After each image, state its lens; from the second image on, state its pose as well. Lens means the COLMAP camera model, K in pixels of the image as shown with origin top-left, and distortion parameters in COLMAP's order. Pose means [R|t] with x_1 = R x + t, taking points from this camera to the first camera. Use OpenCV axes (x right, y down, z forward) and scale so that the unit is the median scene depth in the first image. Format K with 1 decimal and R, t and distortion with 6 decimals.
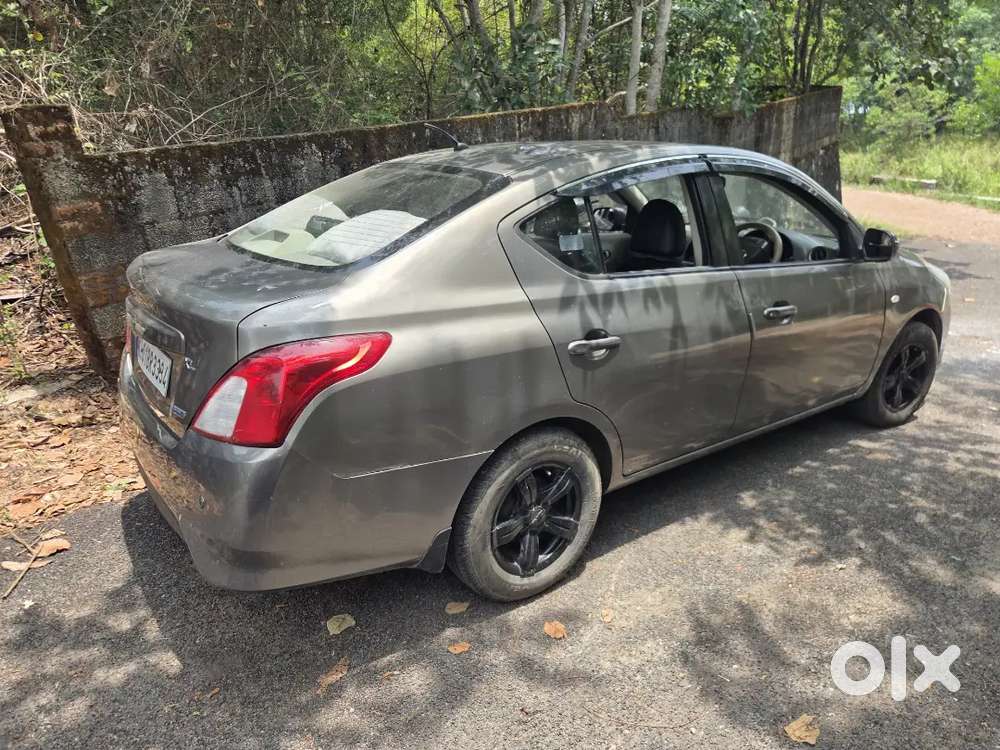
lens RADIAL K [[693.8, 0, 489.1], [0, 693.8, 374.9], [0, 0, 1]] dist [0.063296, -0.051738]
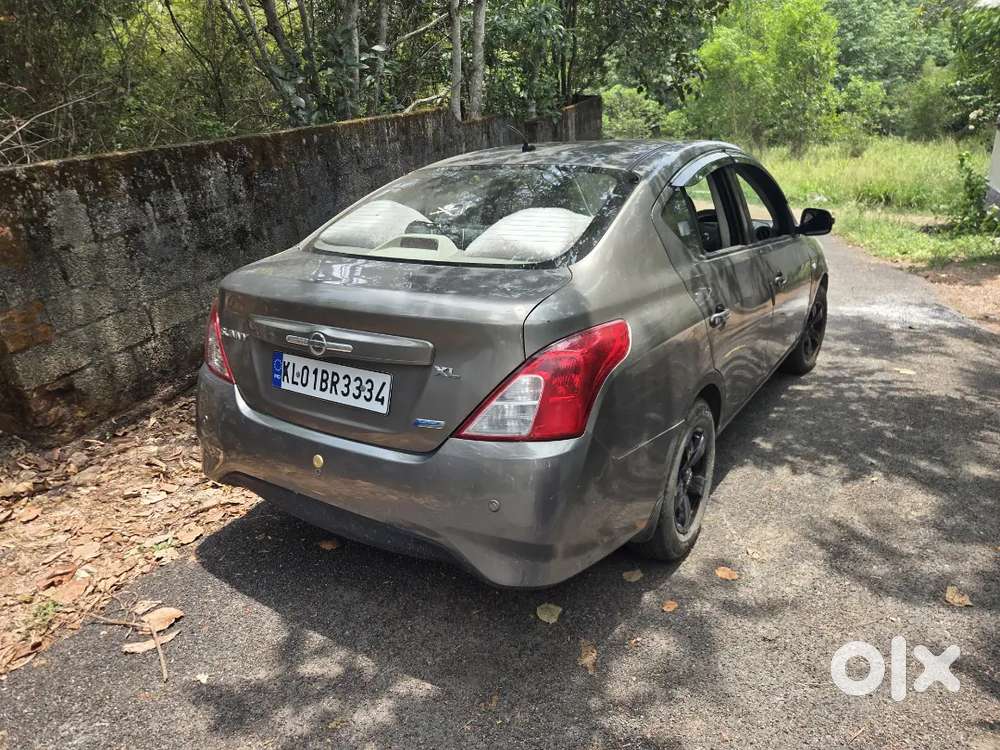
lens RADIAL K [[693.8, 0, 489.1], [0, 693.8, 374.9], [0, 0, 1]] dist [0.063296, -0.051738]
pose [[0.937250, -0.126908, 0.324742, -0.302498], [0.129881, 0.991449, 0.012600, -0.007166], [-0.323564, 0.030369, 0.945719, 0.027470]]
